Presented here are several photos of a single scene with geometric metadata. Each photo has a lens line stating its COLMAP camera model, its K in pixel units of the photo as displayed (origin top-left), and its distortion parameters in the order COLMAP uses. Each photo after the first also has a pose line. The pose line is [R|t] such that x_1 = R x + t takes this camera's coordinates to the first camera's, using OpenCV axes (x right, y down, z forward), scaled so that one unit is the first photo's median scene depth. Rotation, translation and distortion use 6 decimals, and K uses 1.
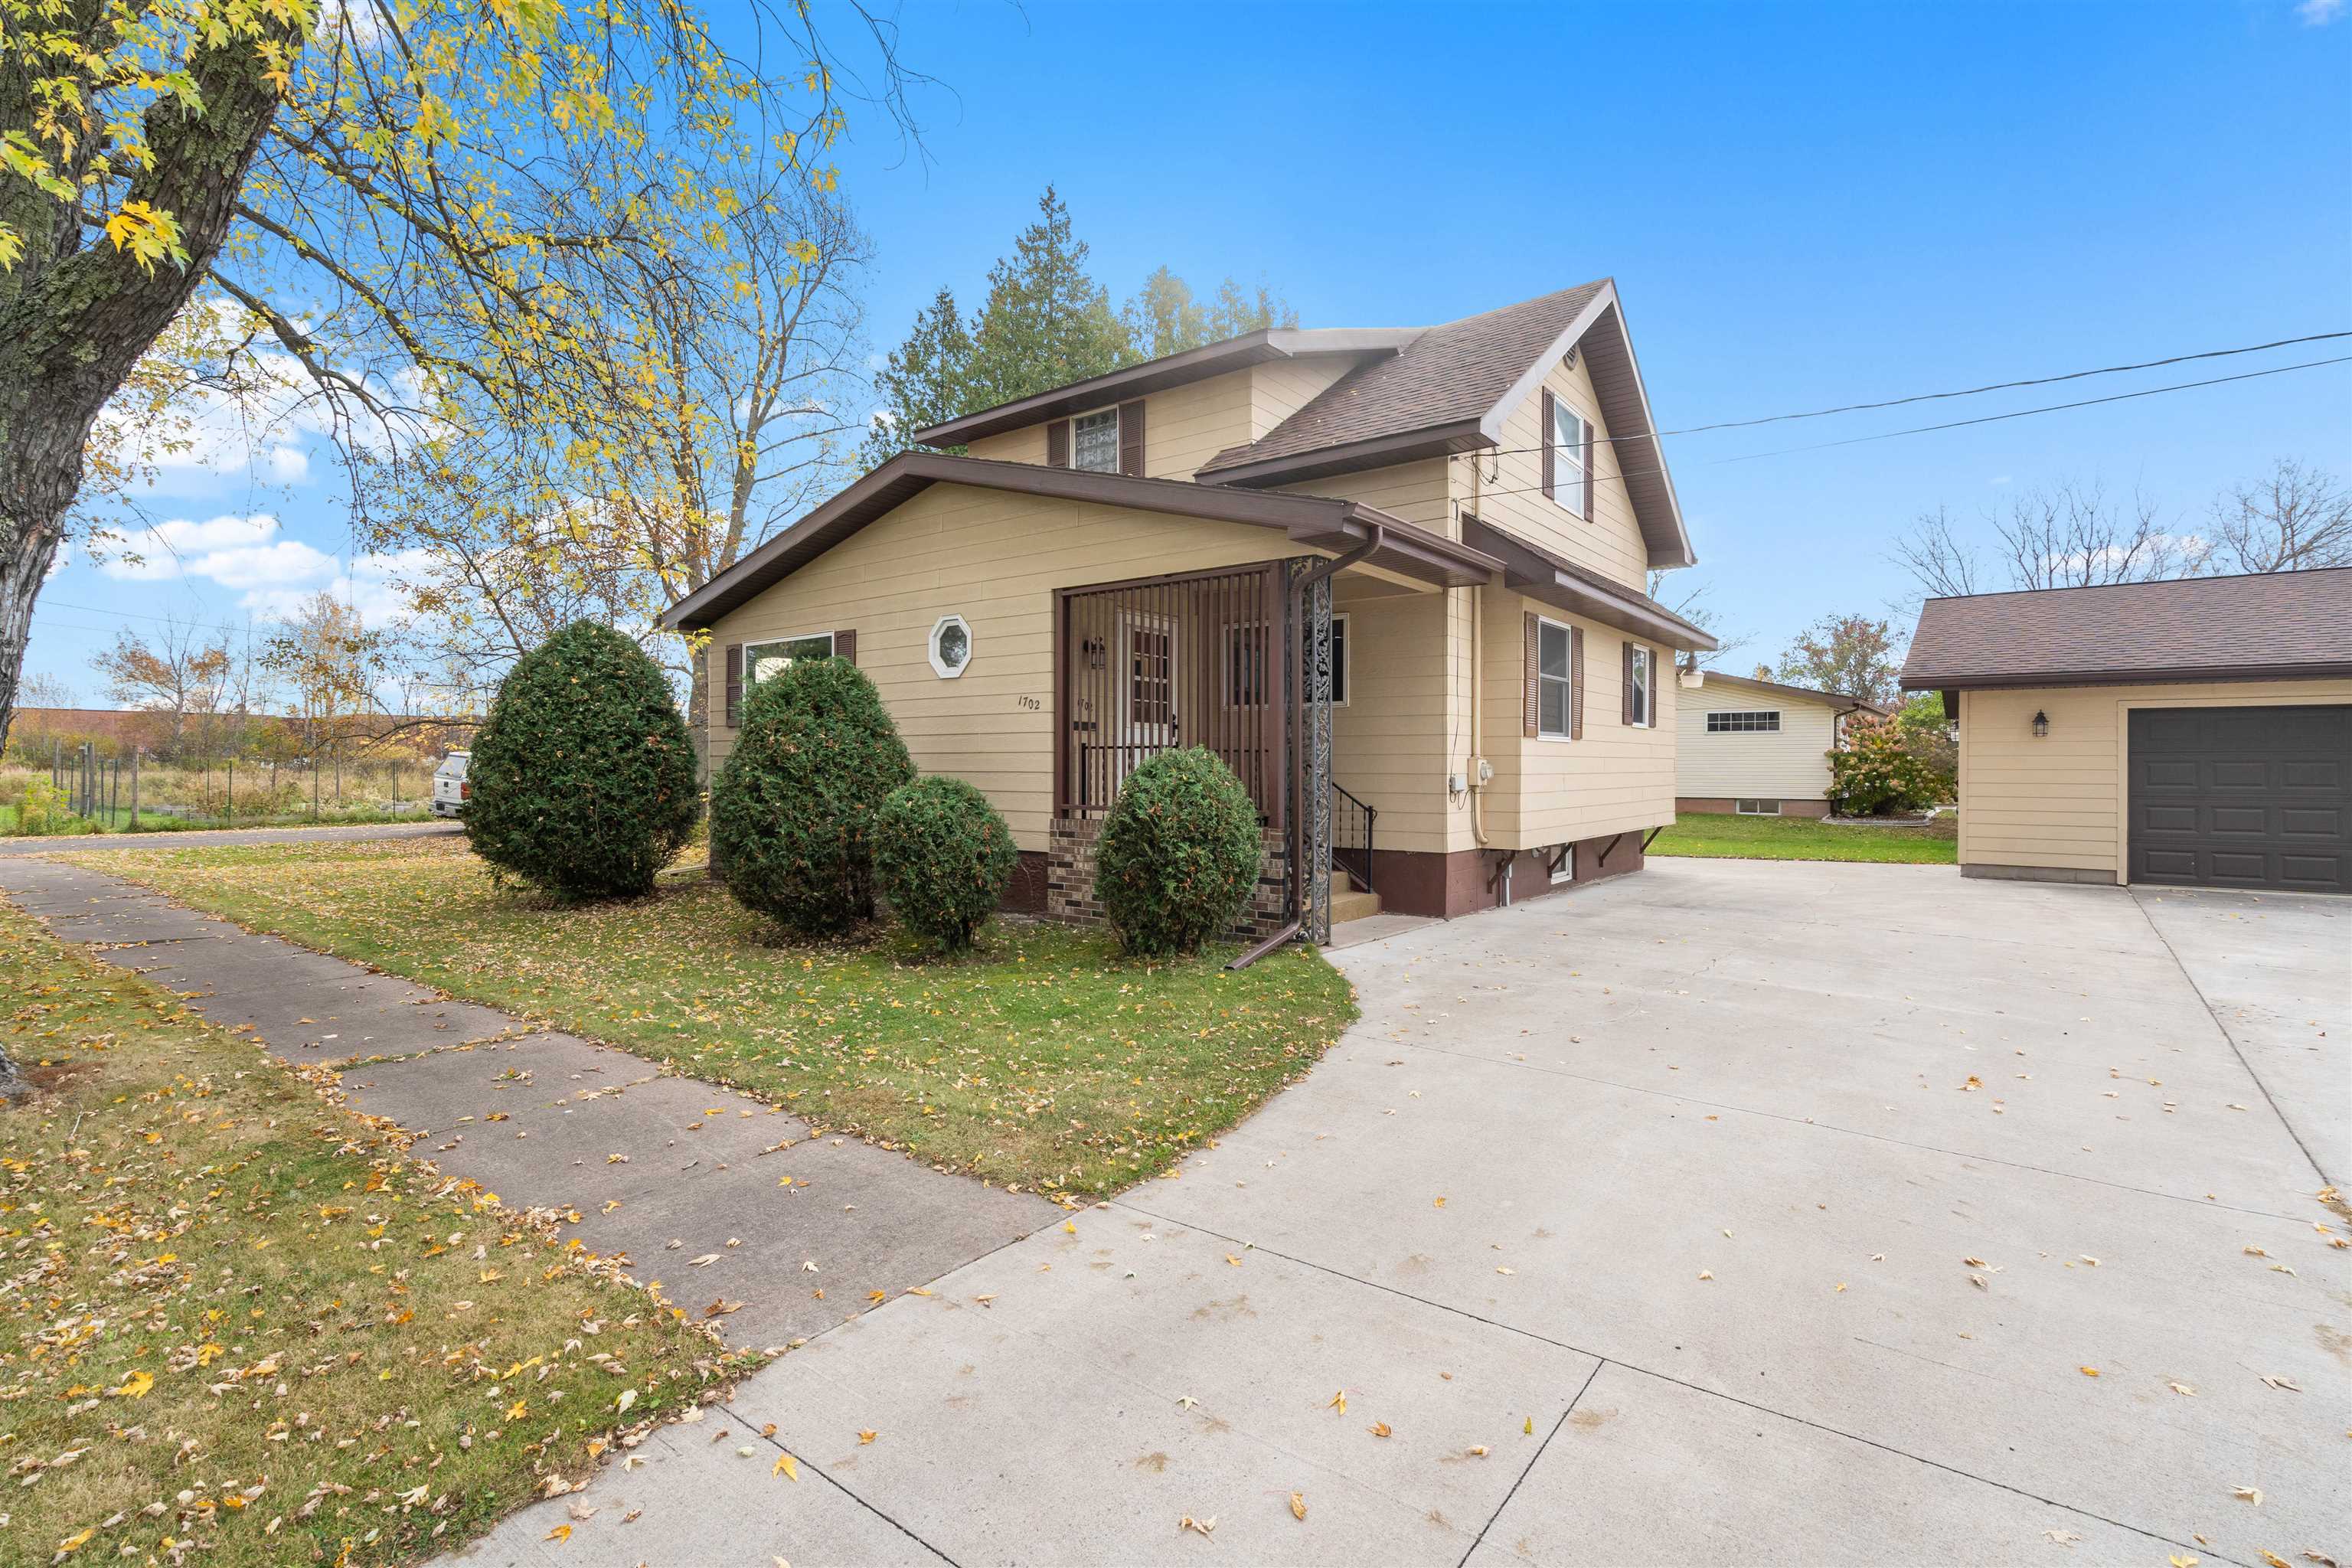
lens RADIAL K [[1088.5, 0, 1167.3], [0, 1088.5, 767.6], [0, 0, 1]] dist [0.000528, 0.000953]
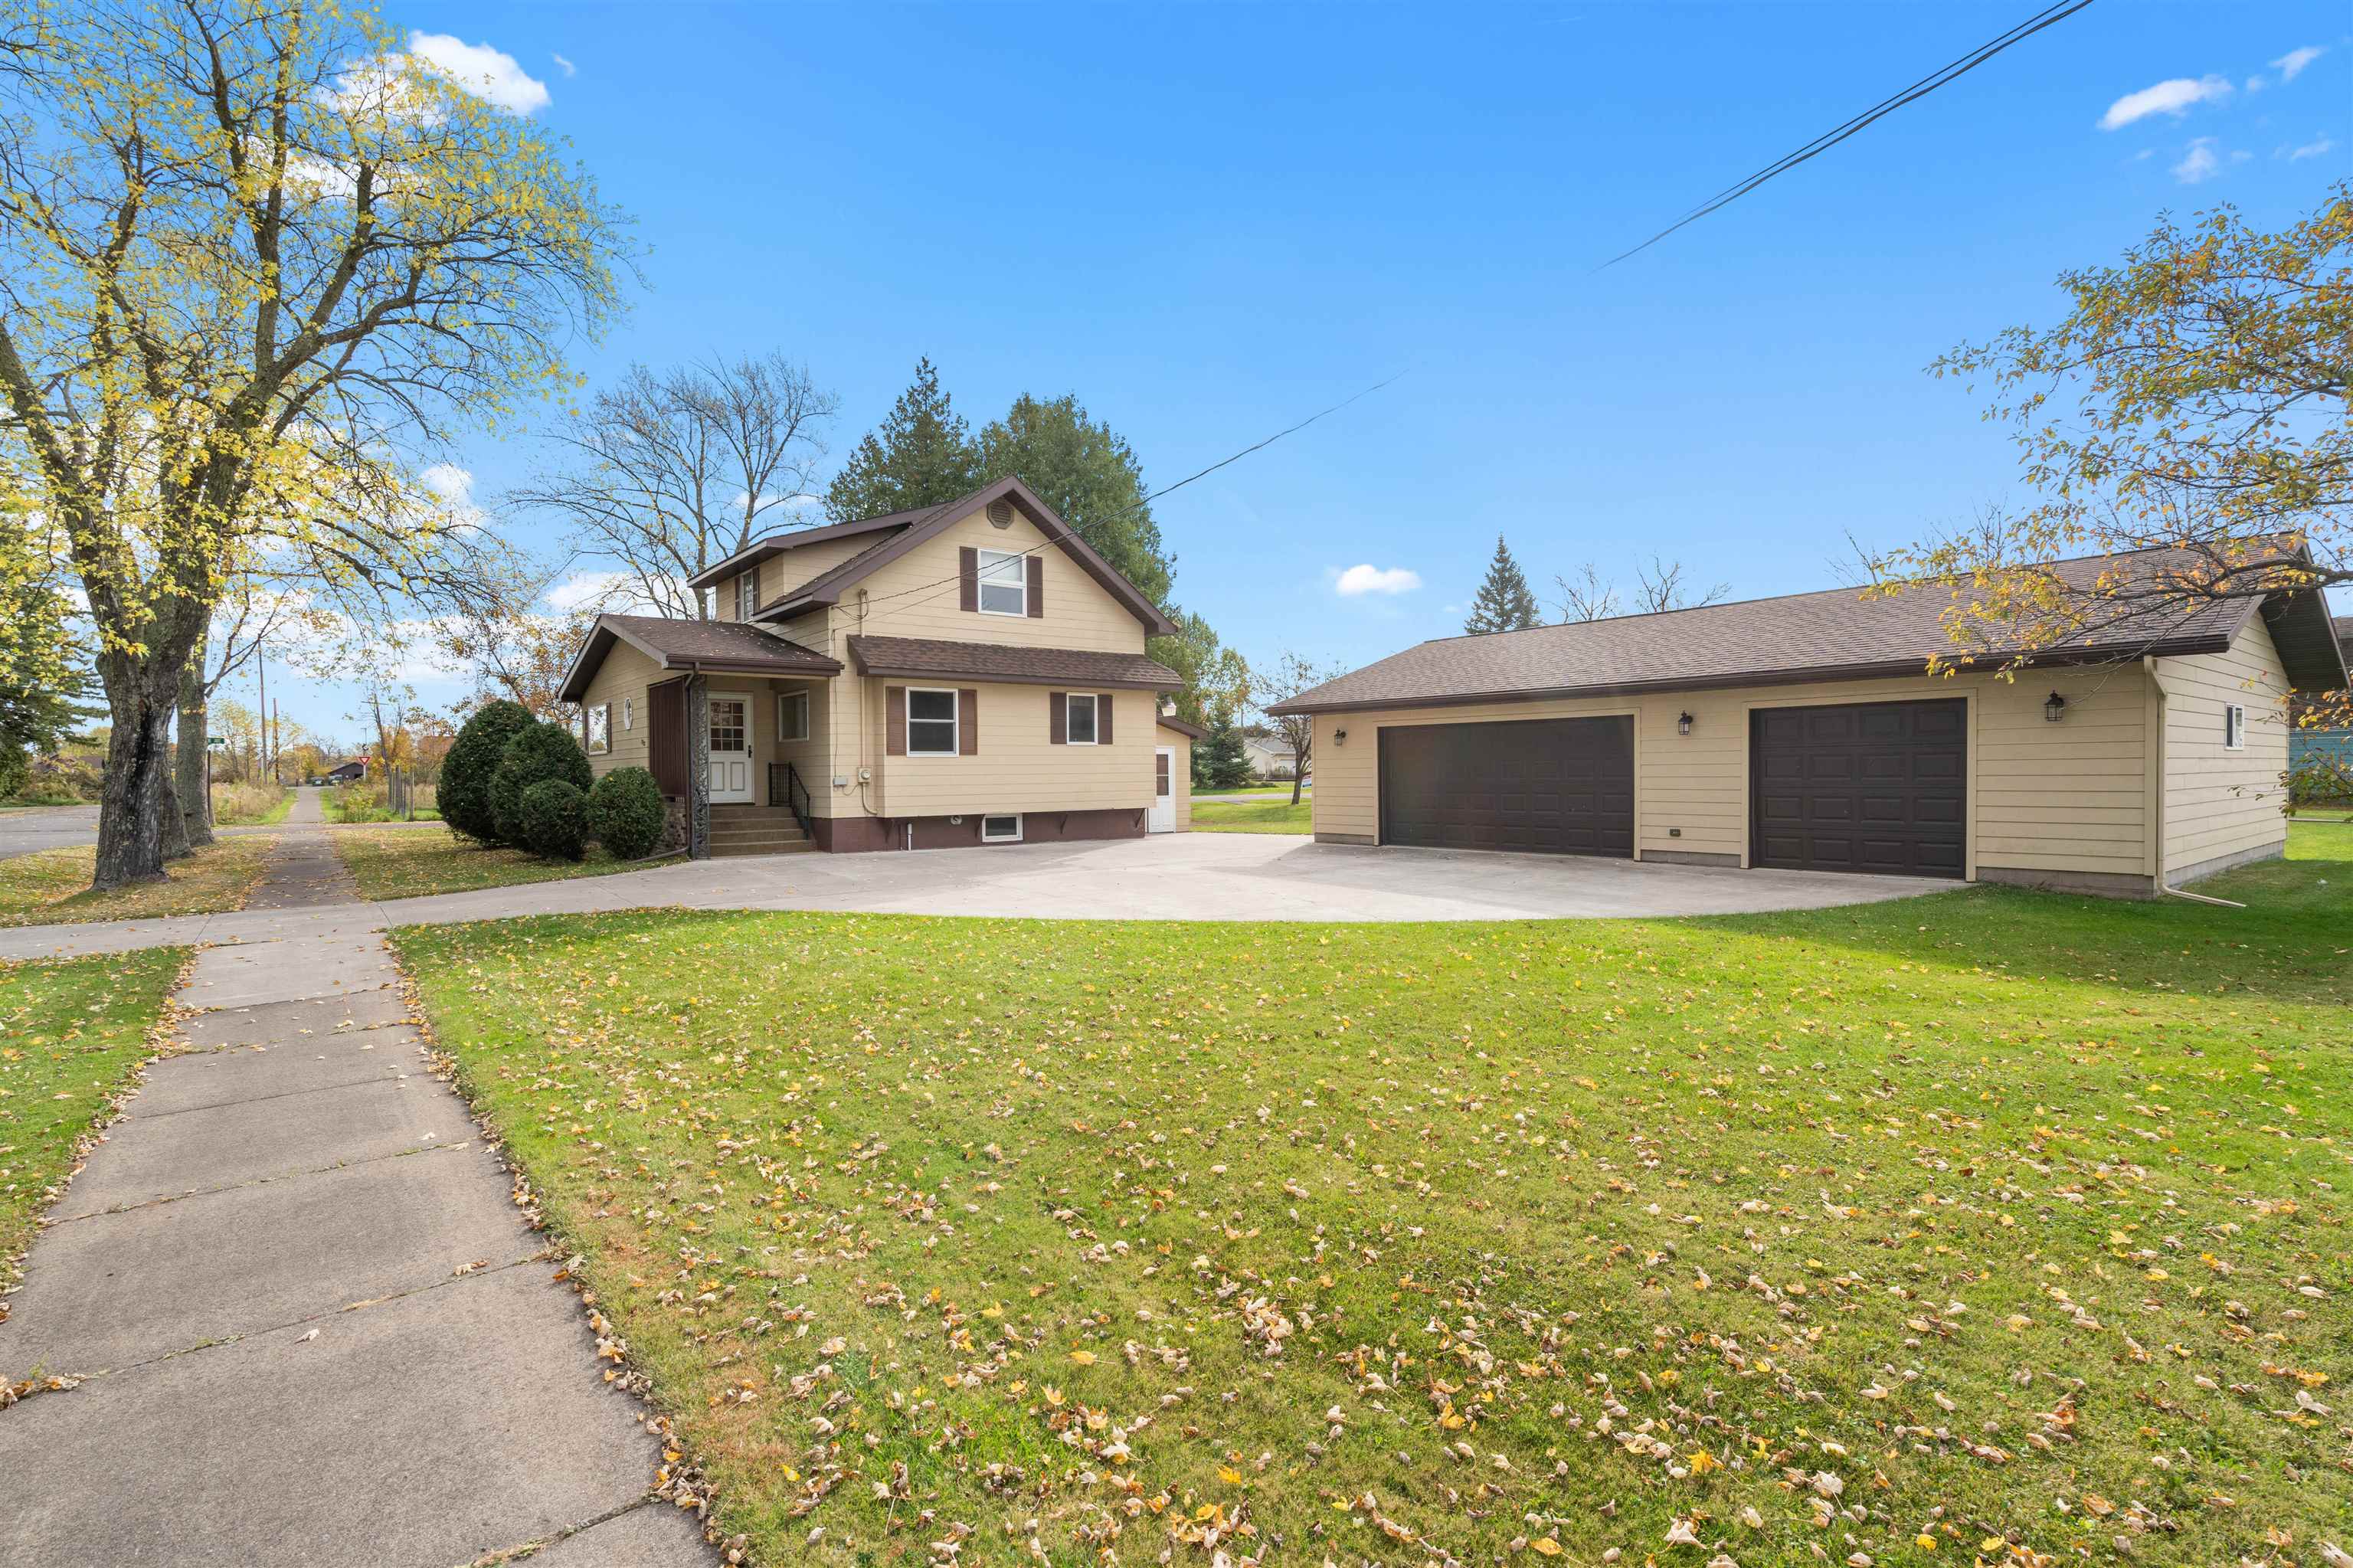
lens RADIAL K [[1089.0, 0, 1159.8], [0, 1089.0, 779.6], [0, 0, 1]] dist [0.000528, 0.000953]
pose [[0.969981, -0.010341, -0.242962, 0.520123], [0.011949, 0.999915, 0.005143, 0.003353], [0.242889, -0.007892, 0.970022, -0.282119]]
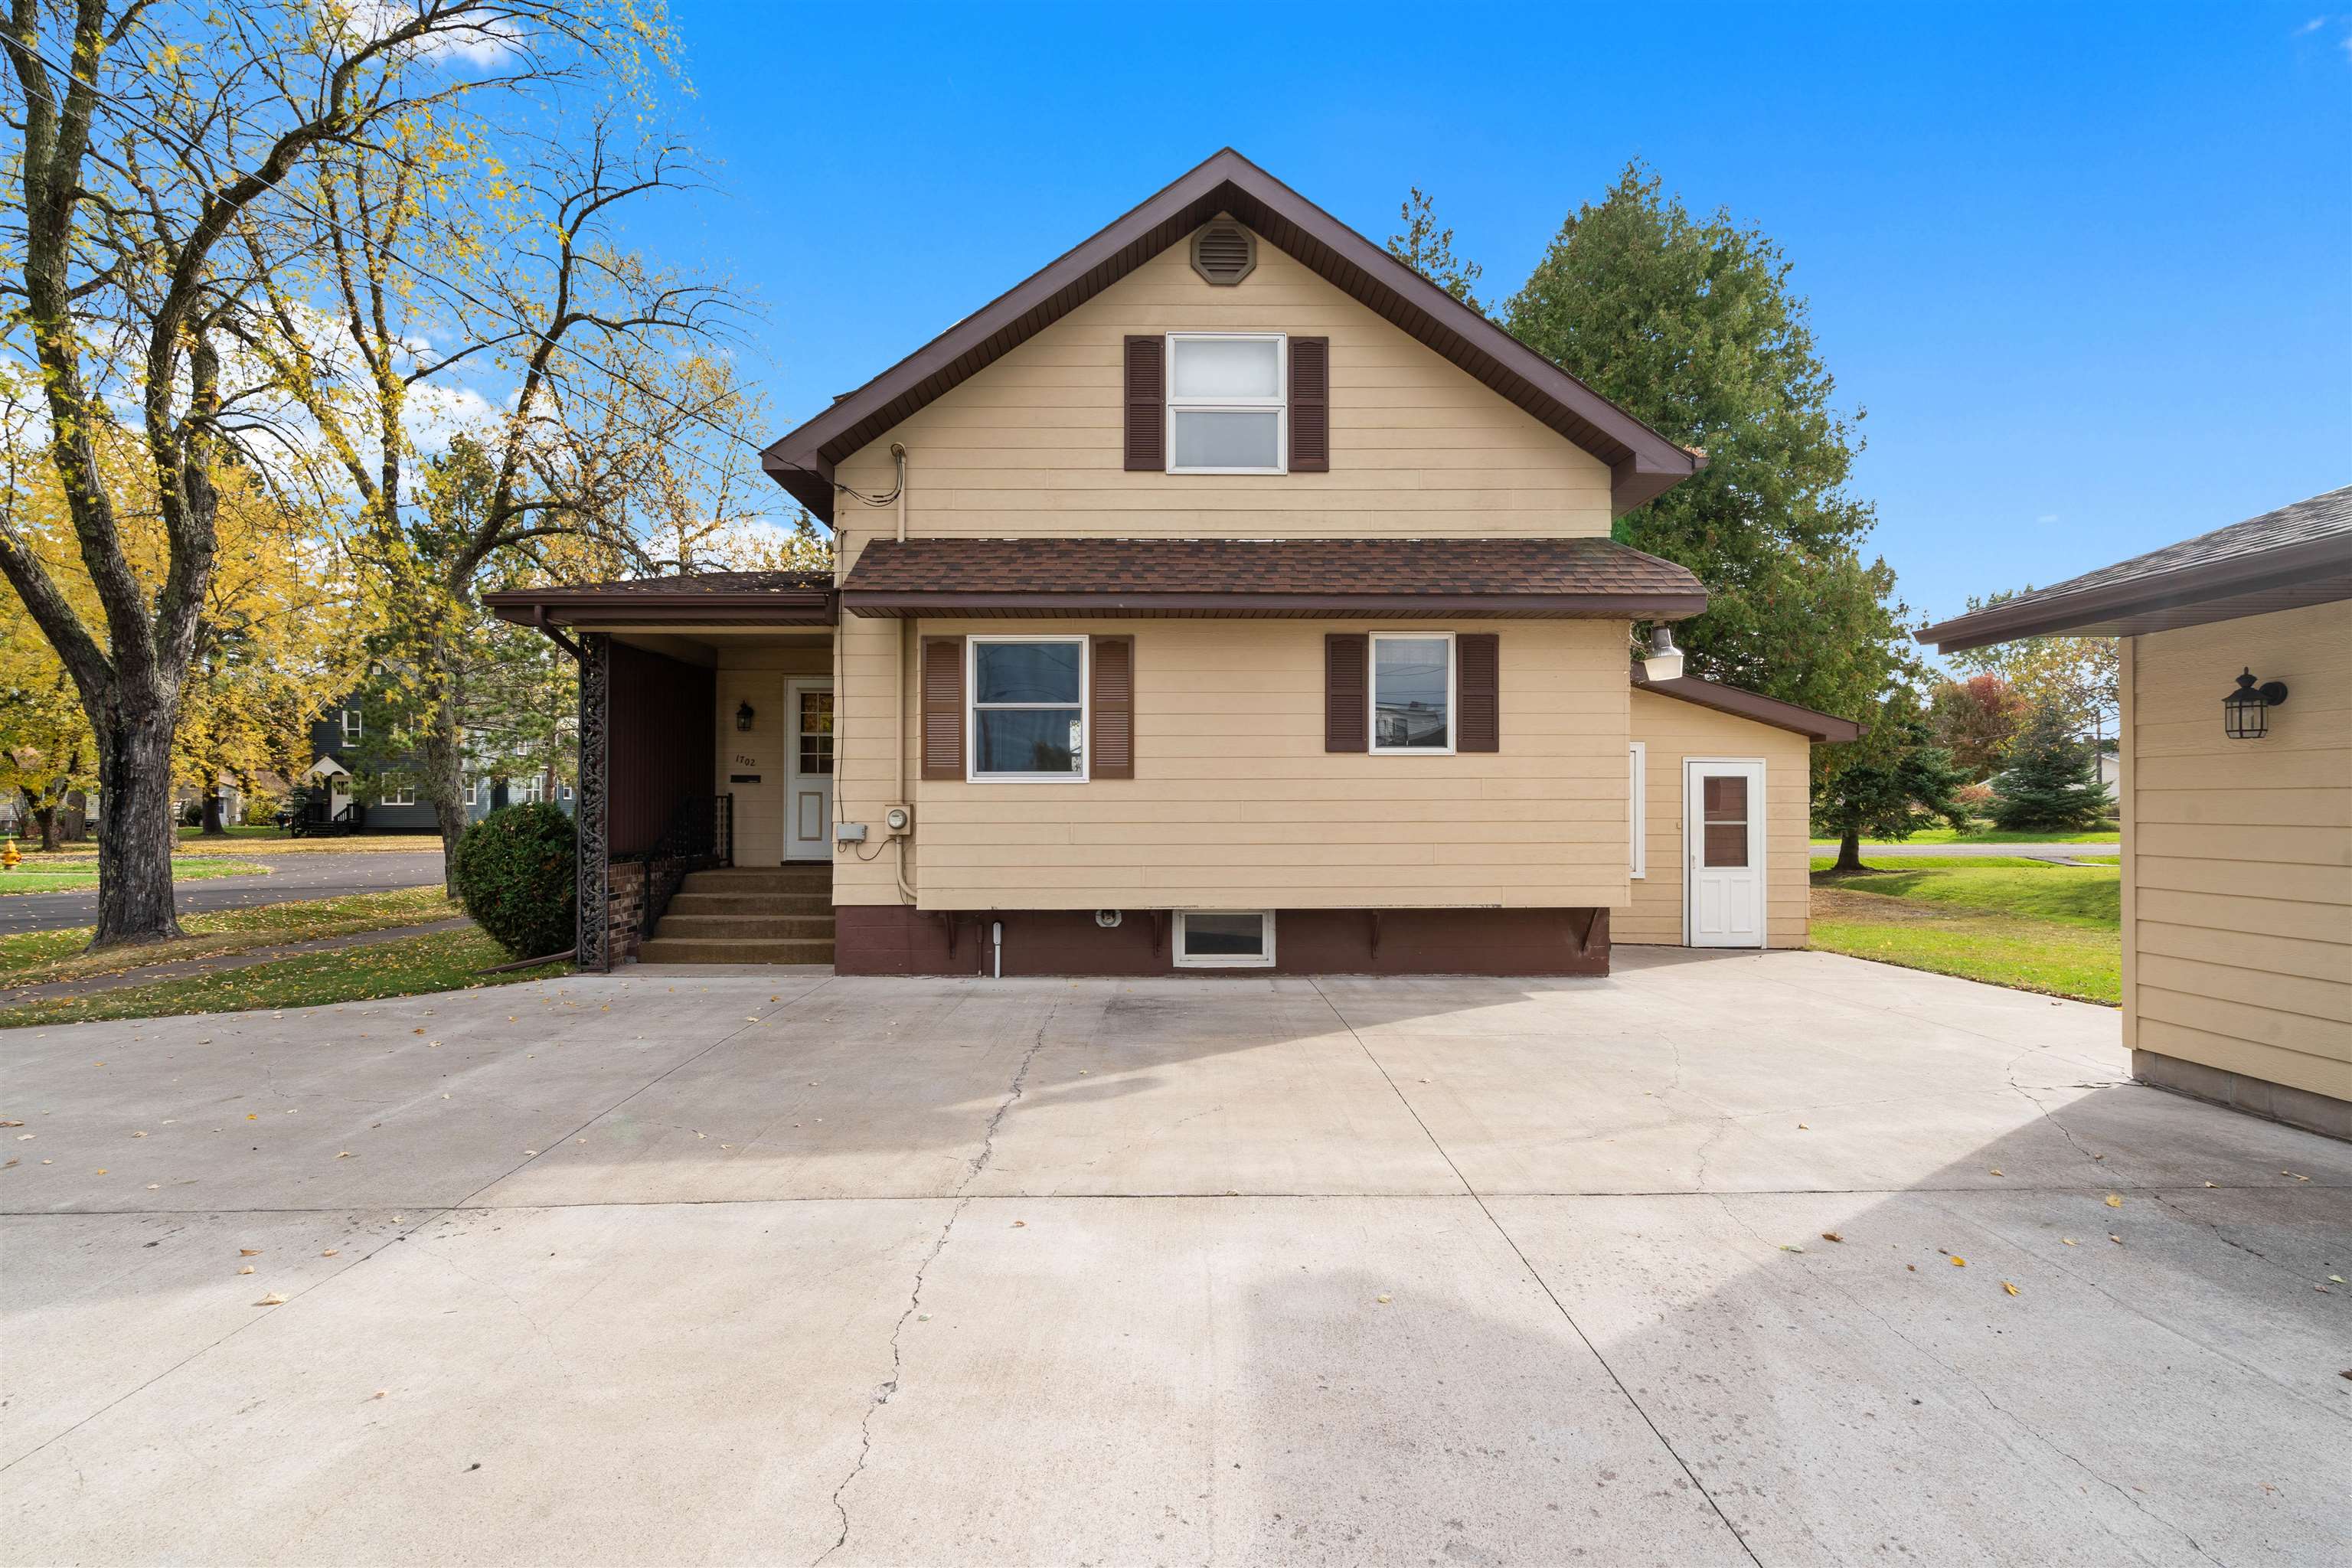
lens RADIAL K [[1088.5, 0, 1171.3], [0, 1088.5, 790.9], [0, 0, 1]] dist [0.000528, 0.000953]
pose [[0.625578, -0.012018, -0.780069, 0.485212], [0.001215, 0.999895, -0.014430, -0.003471], [0.780161, 0.008079, 0.625527, 0.262814]]
